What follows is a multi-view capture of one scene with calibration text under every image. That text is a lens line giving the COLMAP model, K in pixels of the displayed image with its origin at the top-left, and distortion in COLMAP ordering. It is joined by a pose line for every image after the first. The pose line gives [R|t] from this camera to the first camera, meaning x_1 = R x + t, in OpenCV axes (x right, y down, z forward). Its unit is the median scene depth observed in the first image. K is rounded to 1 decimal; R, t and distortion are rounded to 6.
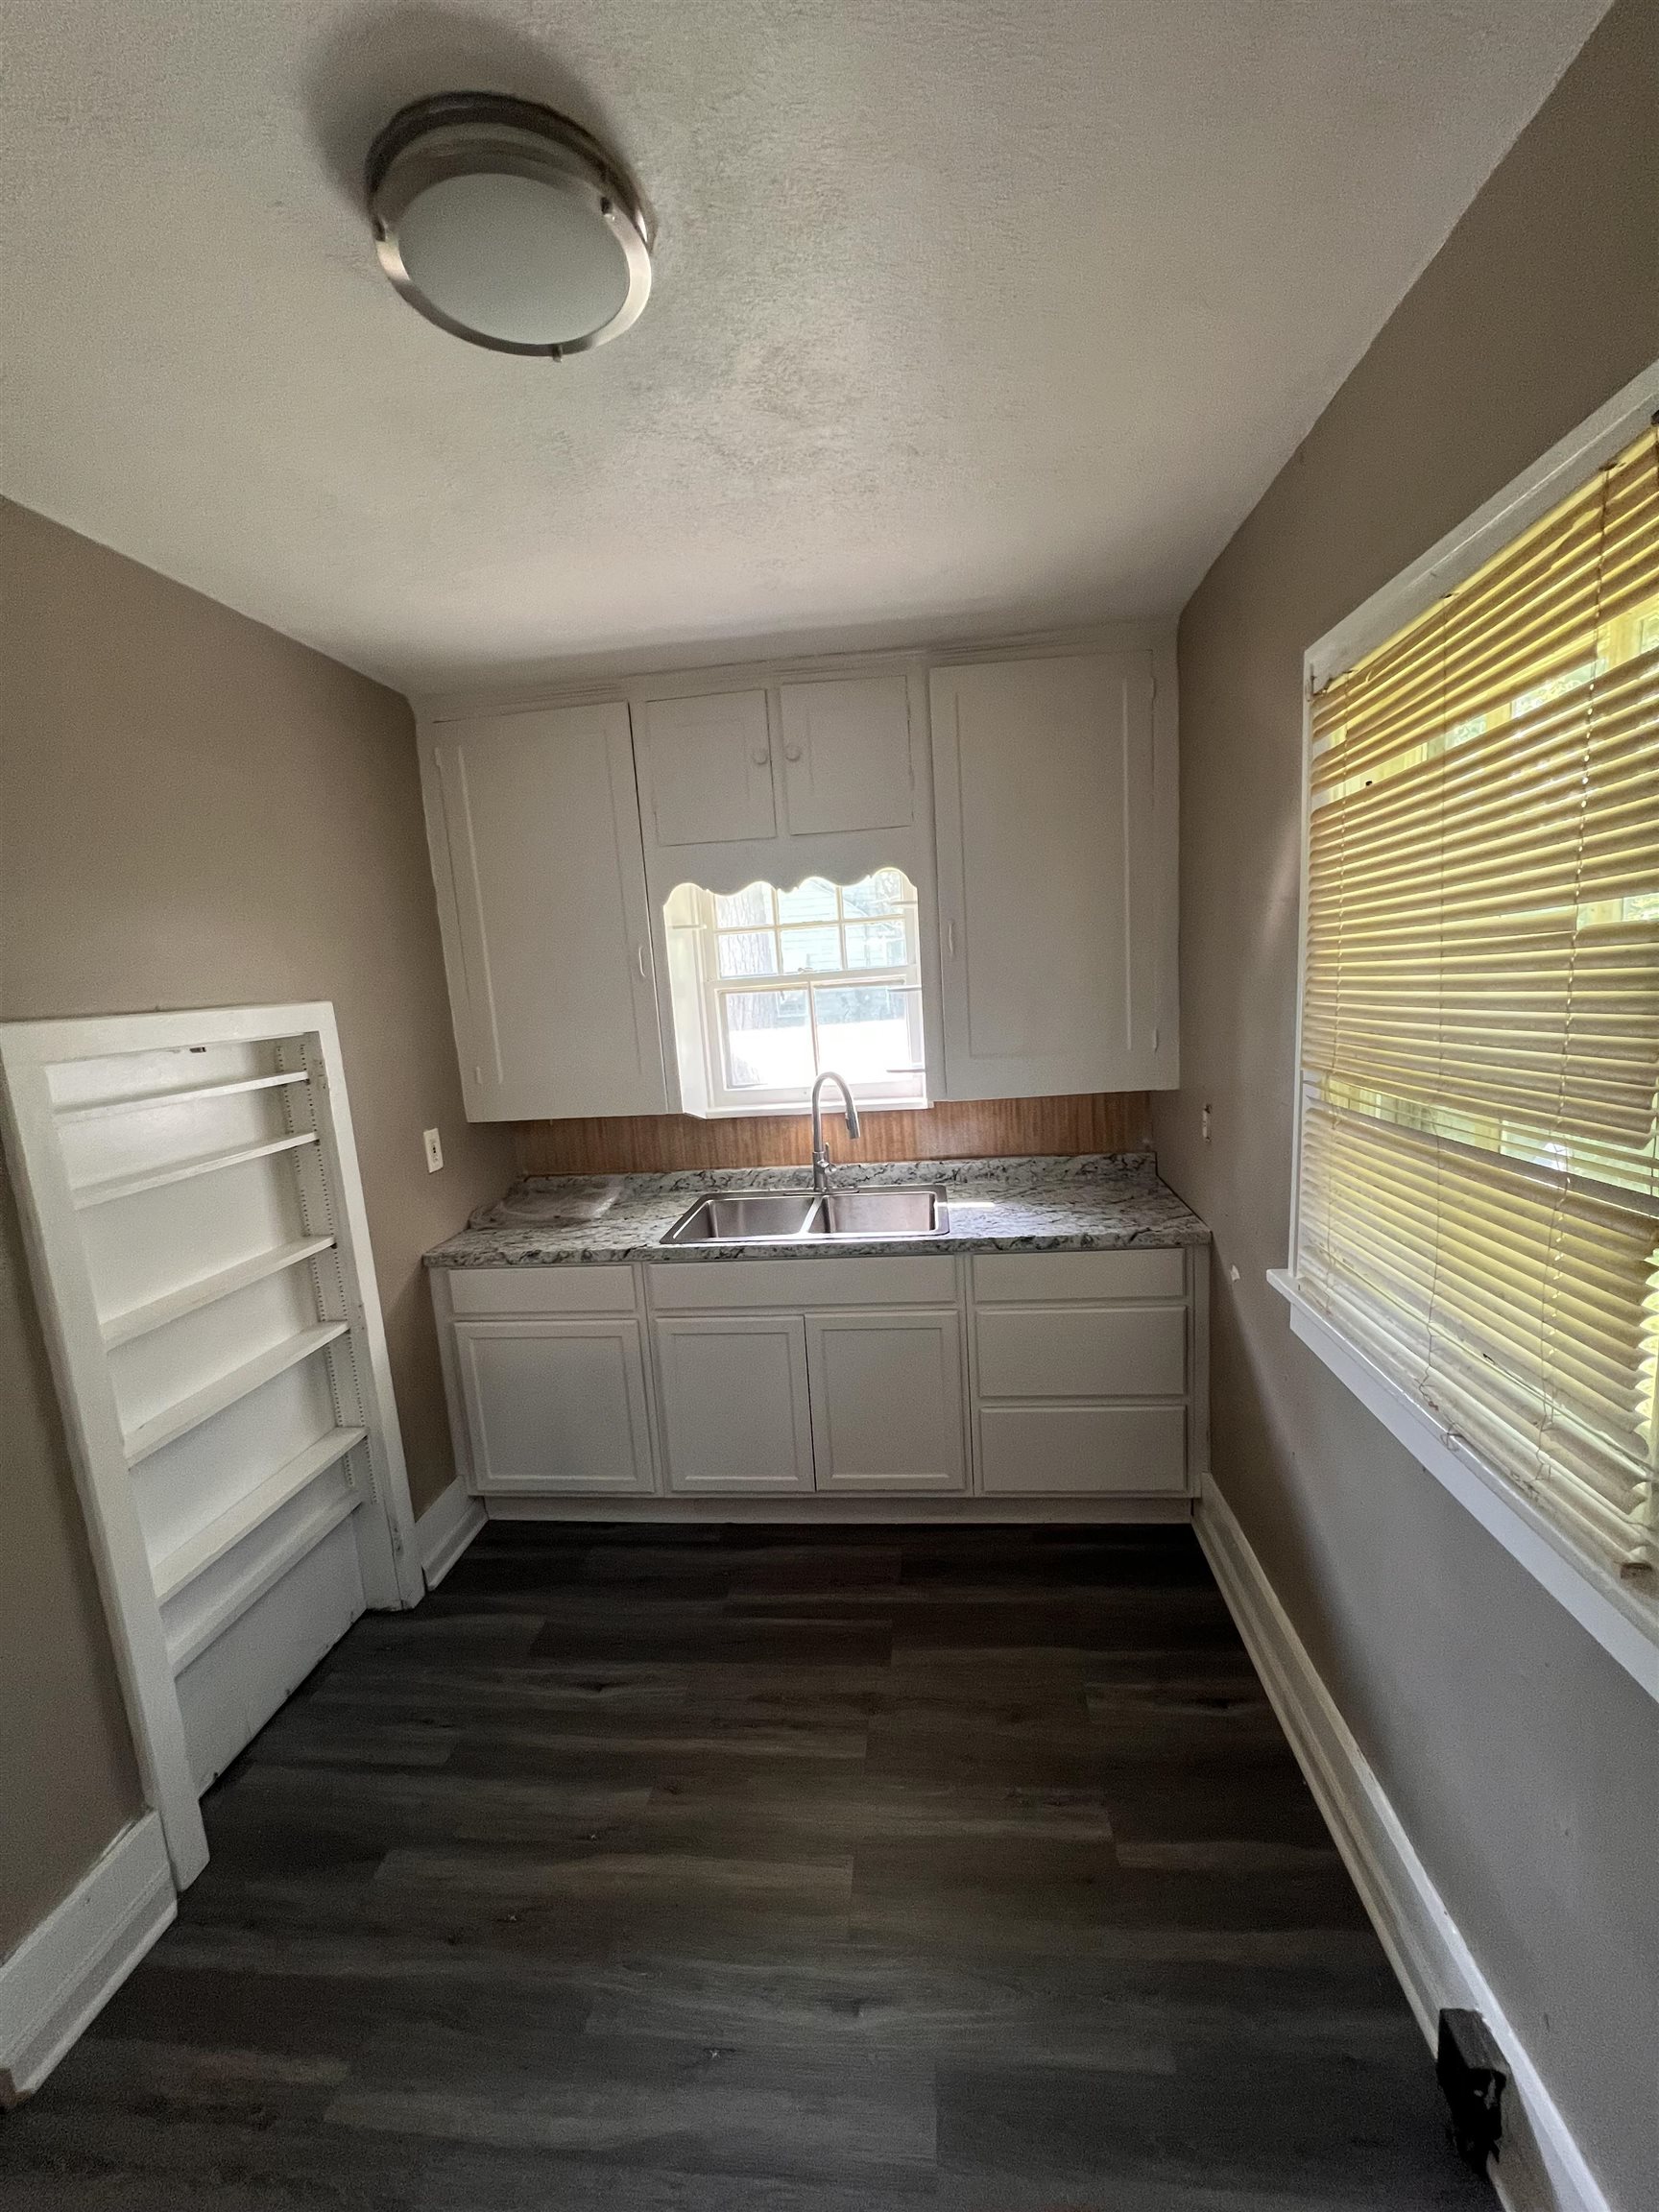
lens RADIAL K [[885.3, 0, 833.6], [0, 885.3, 1105.2], [0, 0, 1]] dist [-0.000024, -0.000012]
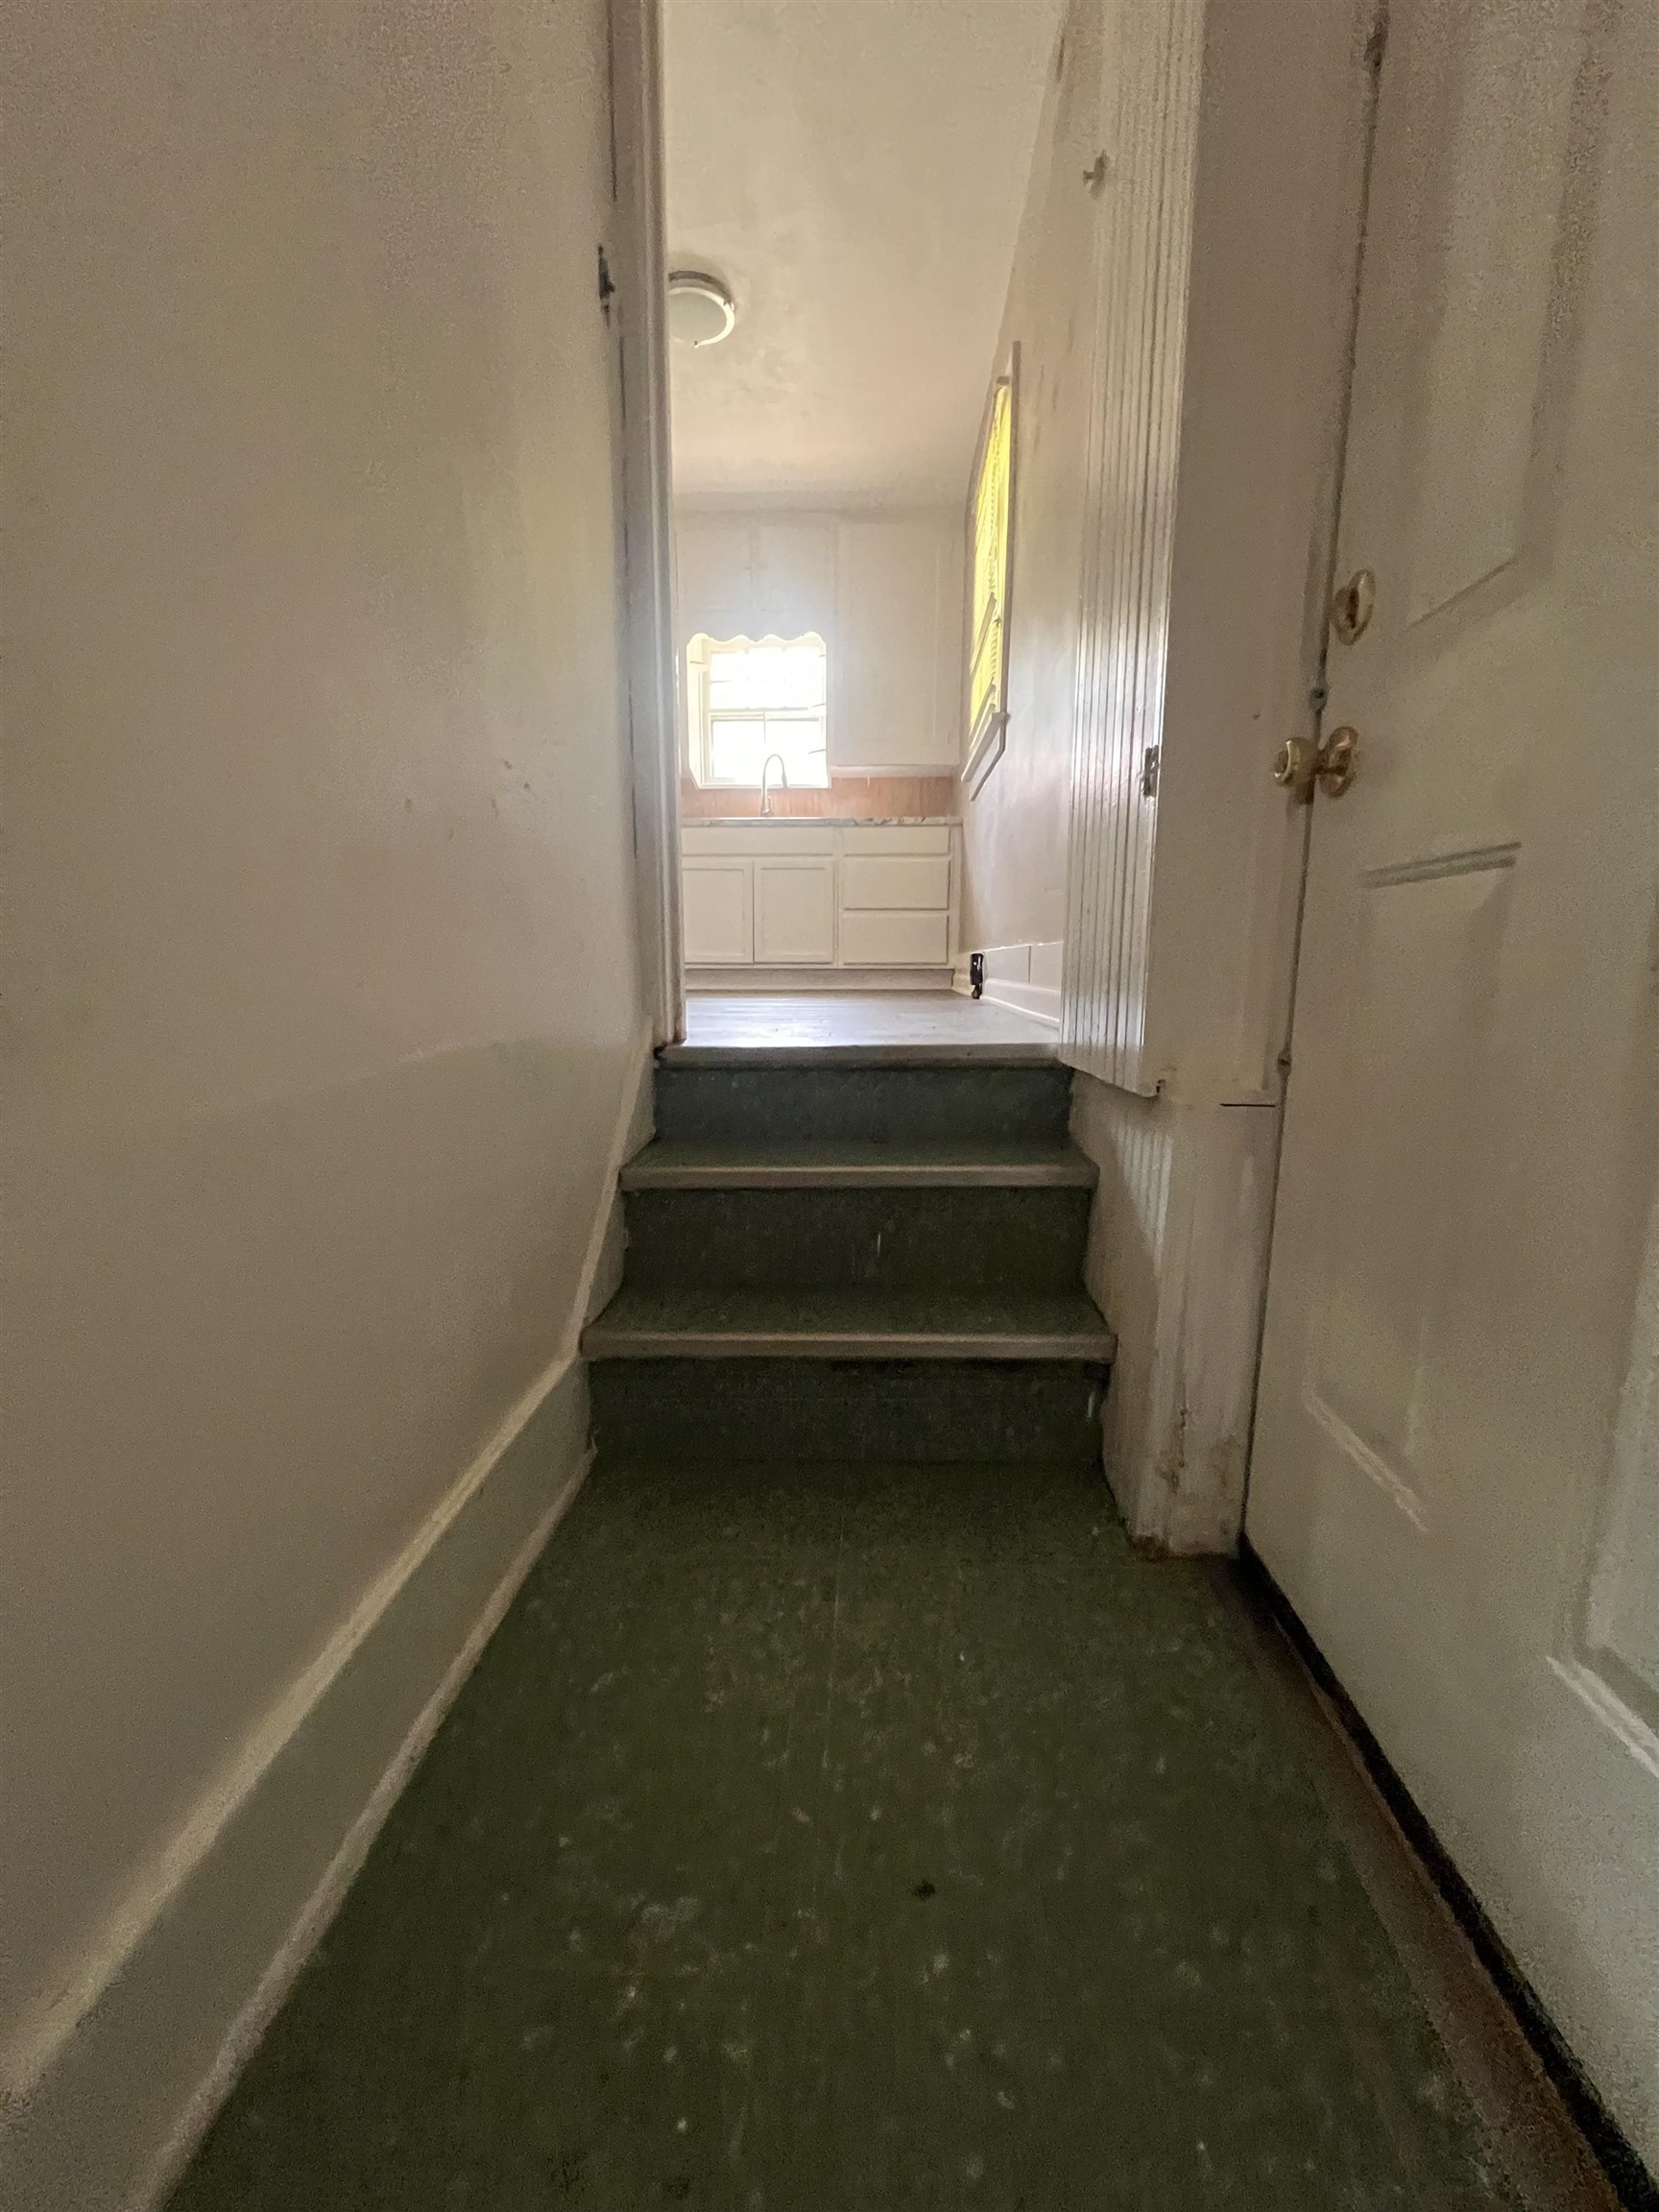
lens RADIAL K [[888.8, 0, 829.5], [0, 888.8, 1106.0], [0, 0, 1]] dist [0.000220, 0.000019]
pose [[0.996066, 0.055443, 0.069125, 0.026365], [-0.055805, 0.998436, 0.003315, 0.740315], [-0.068833, -0.007160, 0.997602, -0.899115]]
